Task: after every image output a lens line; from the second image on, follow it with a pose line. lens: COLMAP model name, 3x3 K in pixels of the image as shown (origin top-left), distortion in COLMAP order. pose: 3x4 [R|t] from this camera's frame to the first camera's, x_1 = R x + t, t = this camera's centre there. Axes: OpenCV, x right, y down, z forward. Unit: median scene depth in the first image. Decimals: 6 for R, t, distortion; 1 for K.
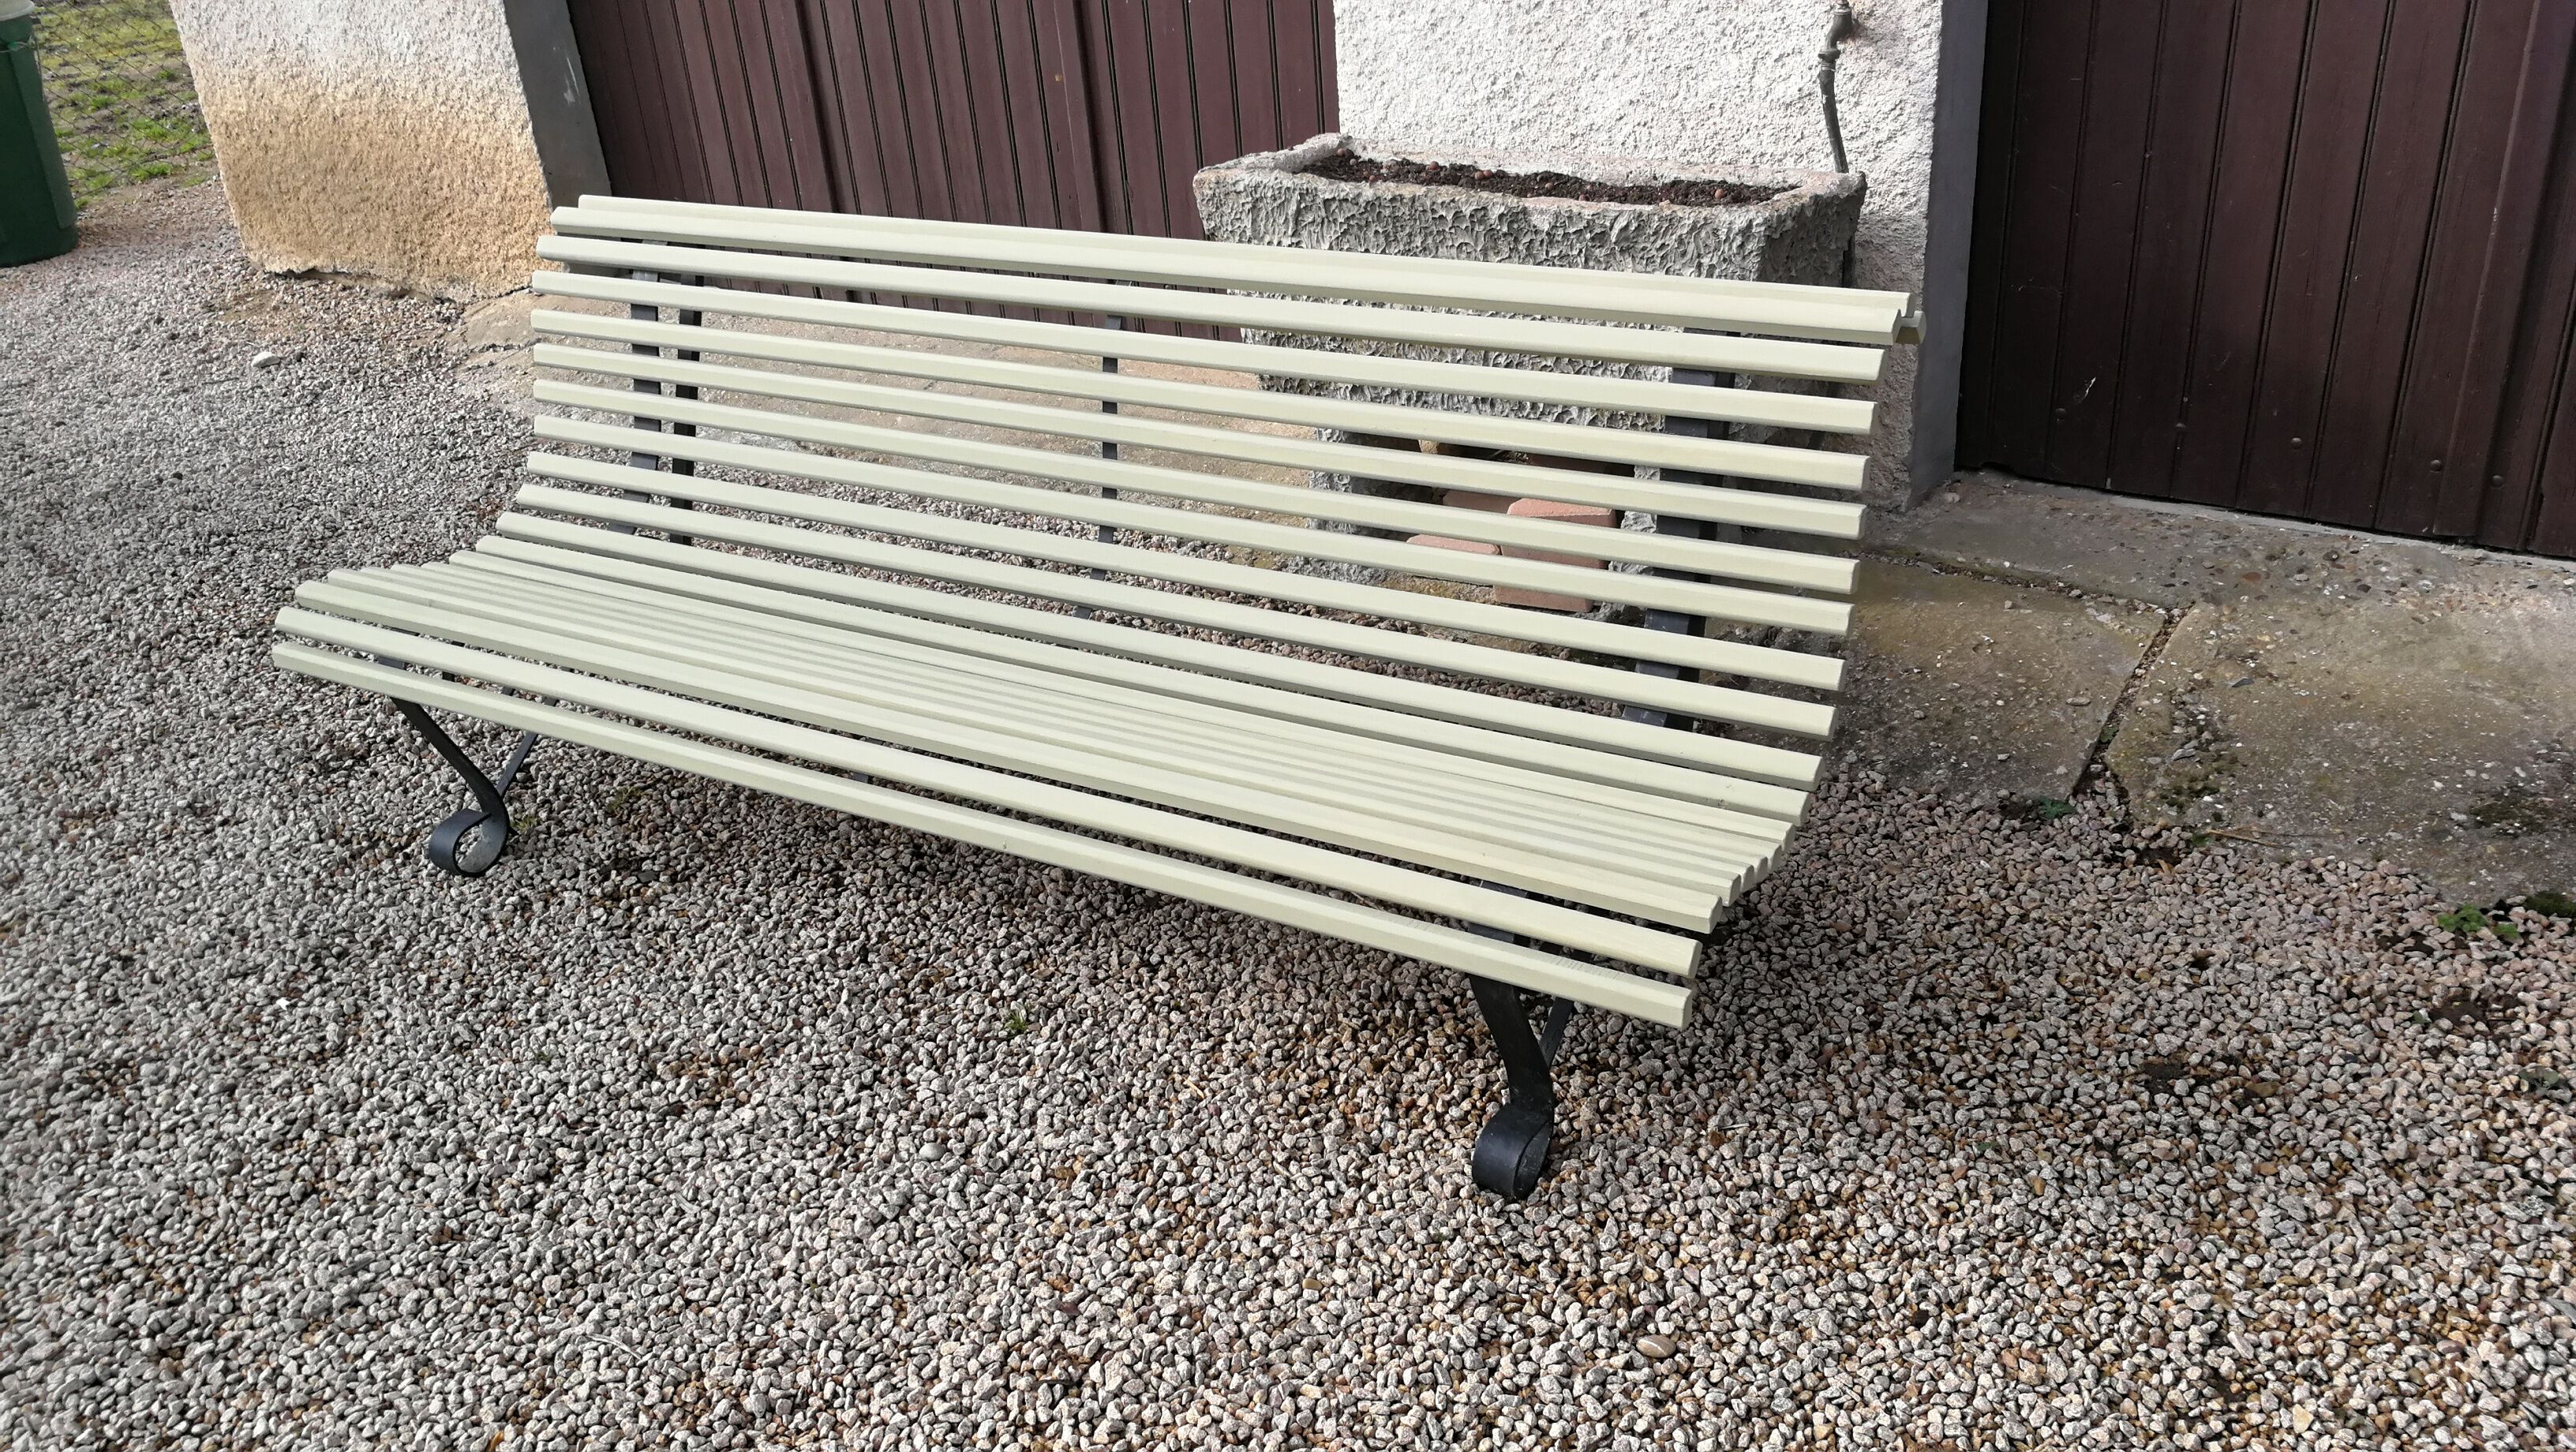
lens RADIAL K [[2073.8, 0, 1299.3], [0, 2073.8, 726.7], [0, 0, 1]] dist [0.033151, -0.034997]
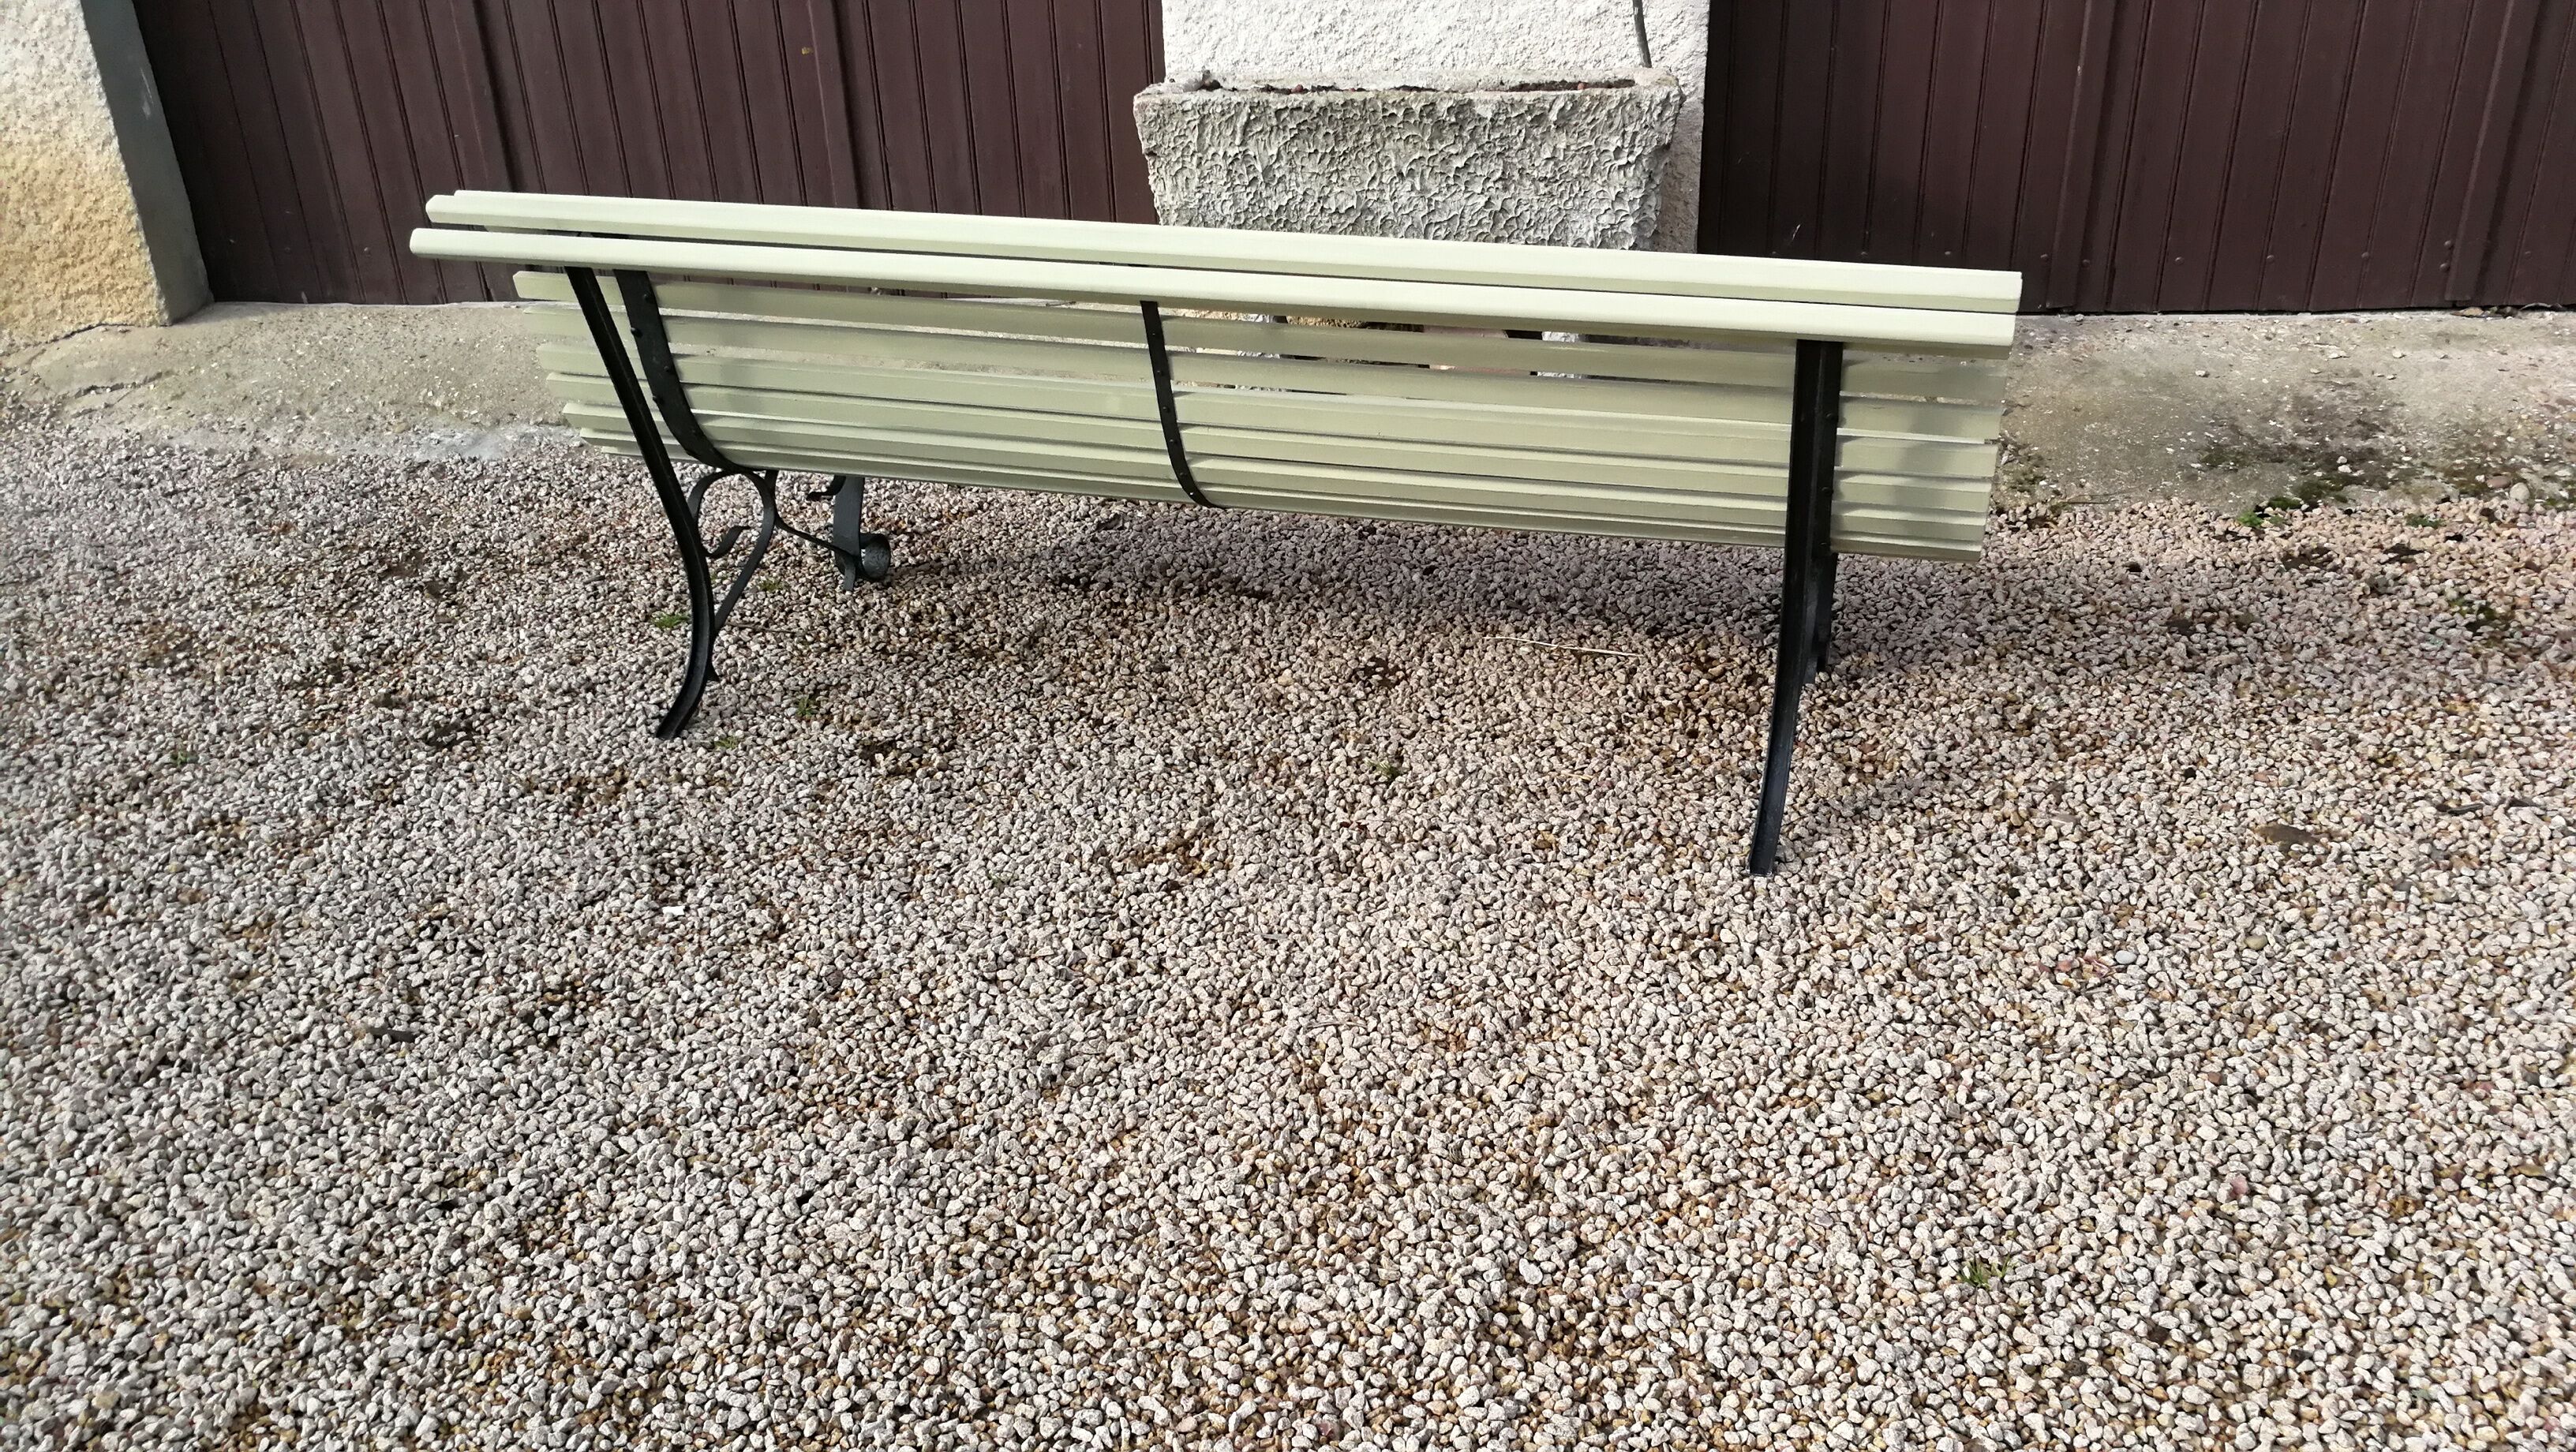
lens RADIAL K [[2073.8, 0, 1295.6], [0, 2073.8, 715.4], [0, 0, 1]] dist [0.033151, -0.034997]
pose [[0.889484, -0.166846, 0.425418, -0.756011], [0.184214, 0.982886, 0.000317, 0.114913], [-0.418190, 0.078086, 0.904997, -0.041814]]
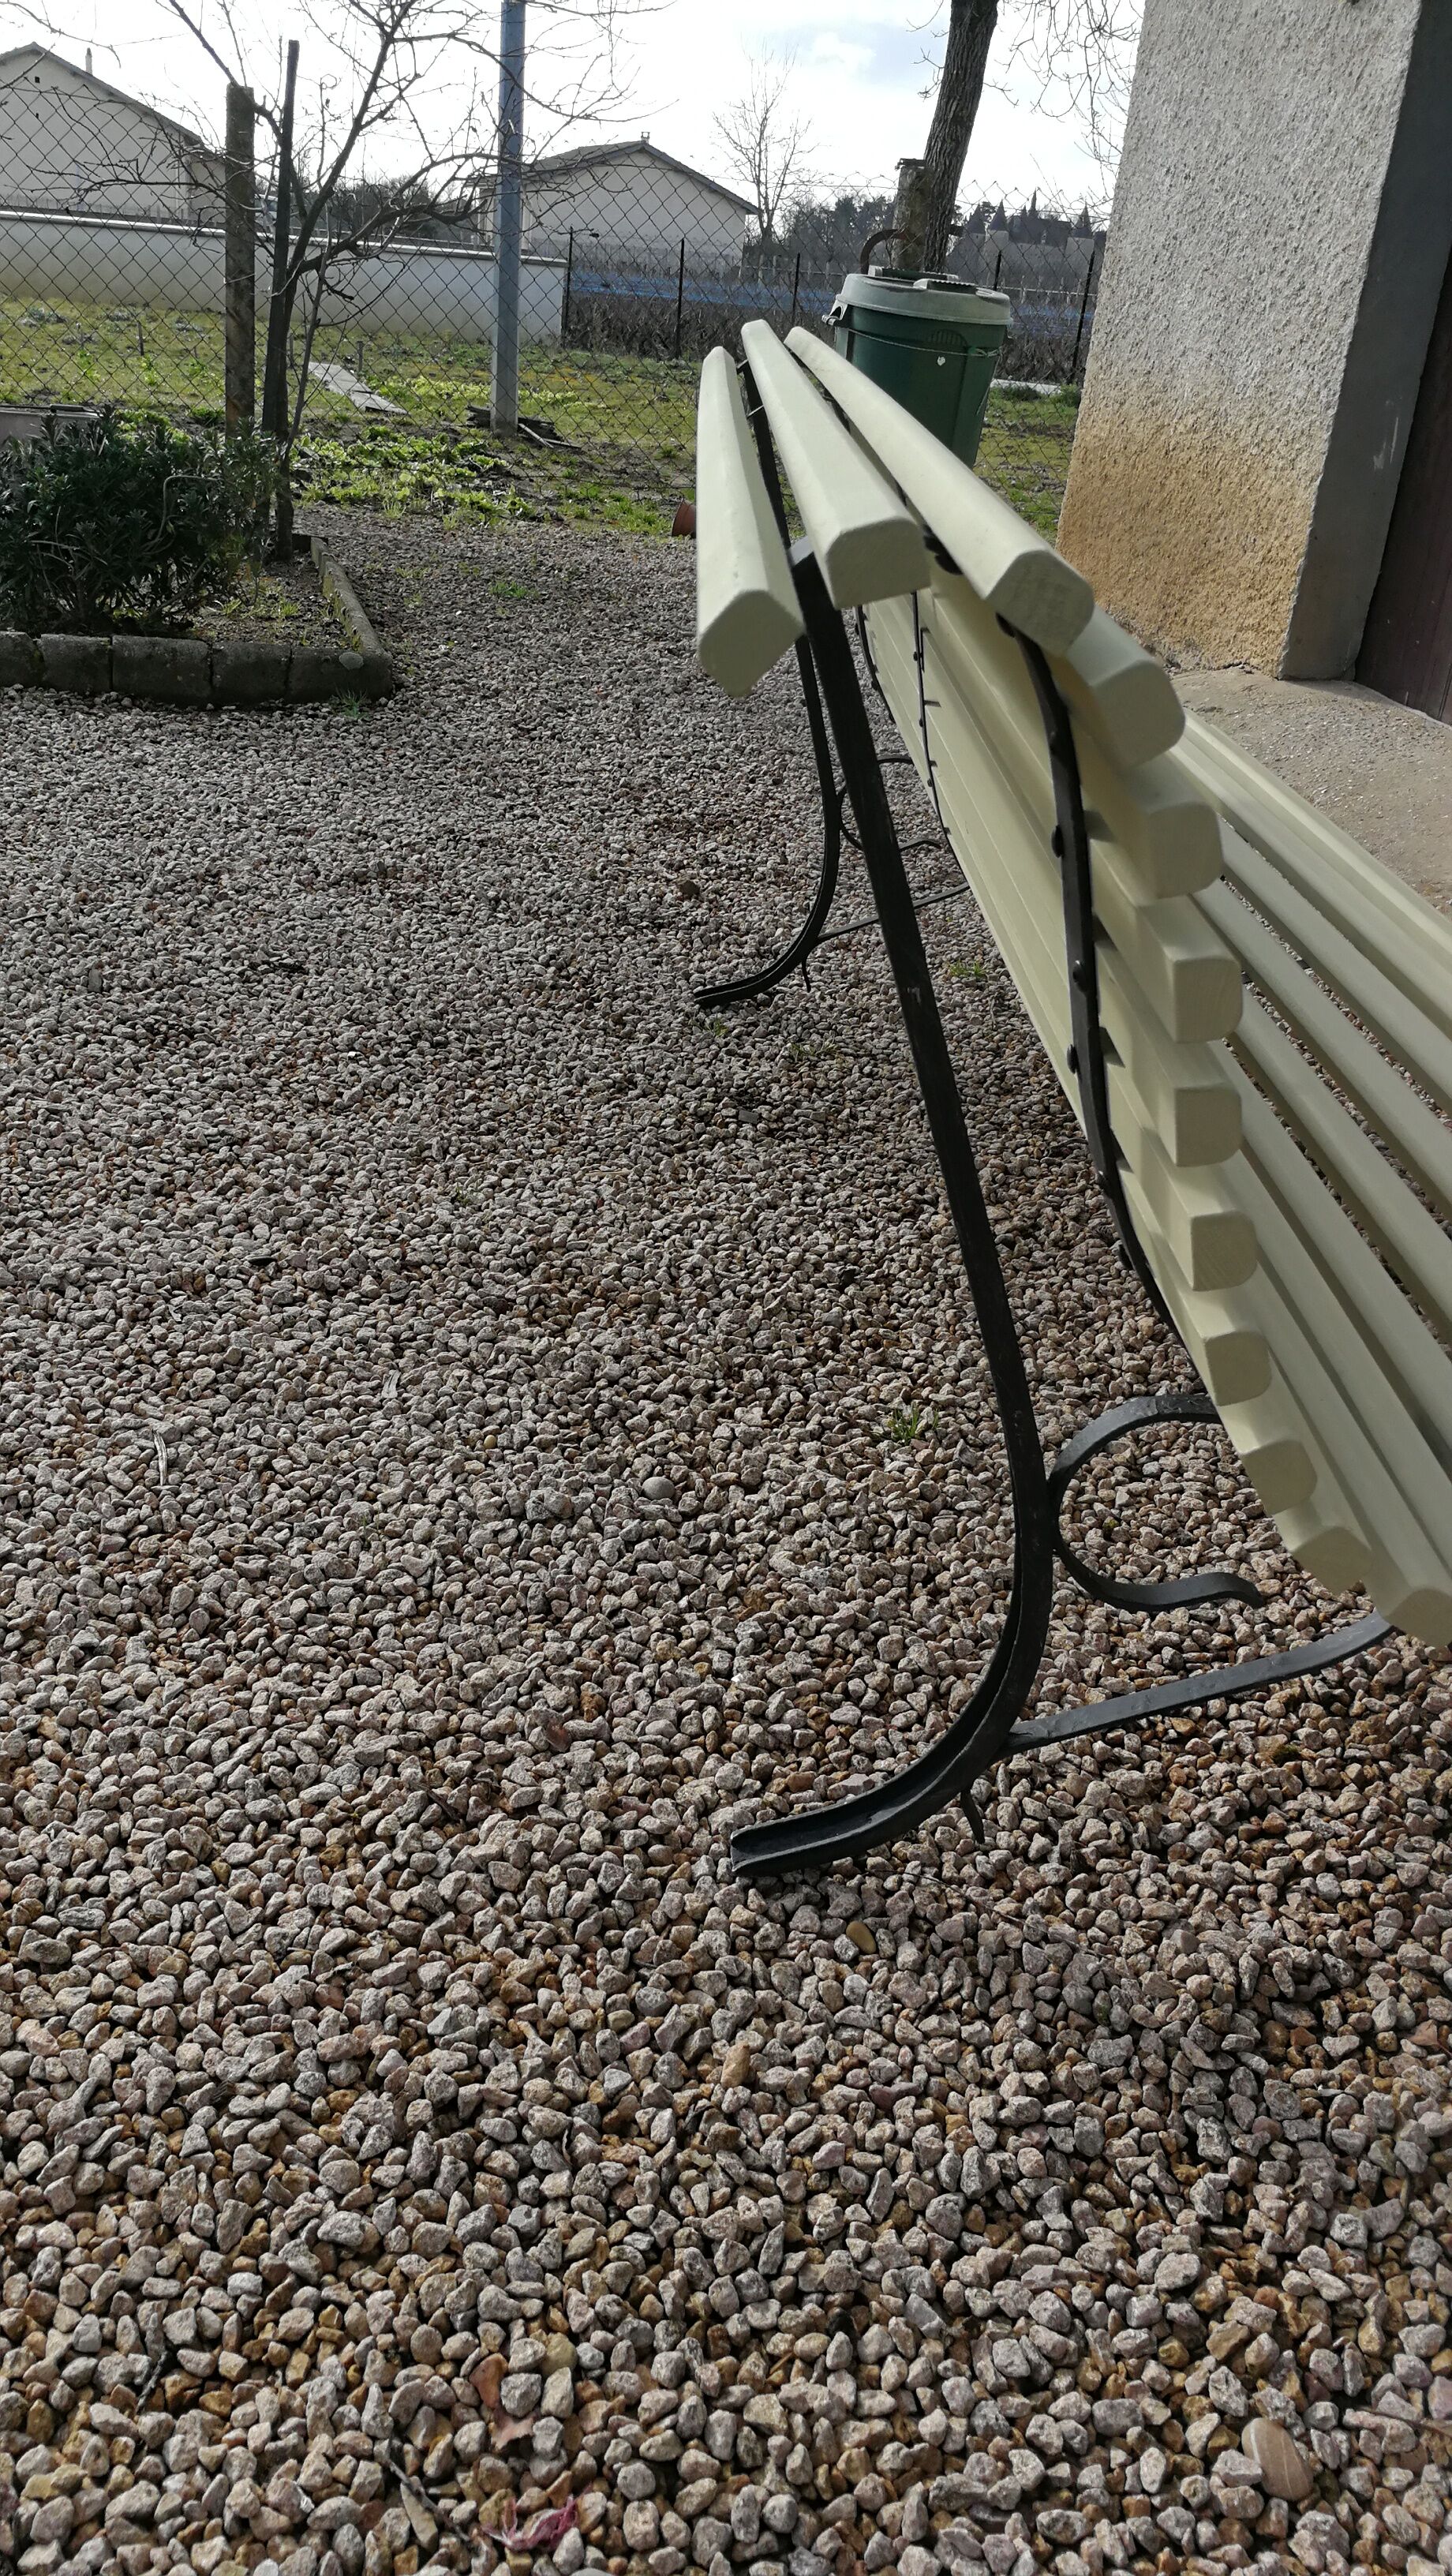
lens RADIAL K [[2073.8, 0, 716.9], [0, 2073.8, 1296.4], [0, 0, 1]] dist [0.033151, -0.034997]
pose [[0.705247, 0.434208, -0.560438, 0.209750], [-0.449100, 0.885285, 0.120747, 0.054140], [0.548576, 0.166537, 0.819347, 0.439178]]
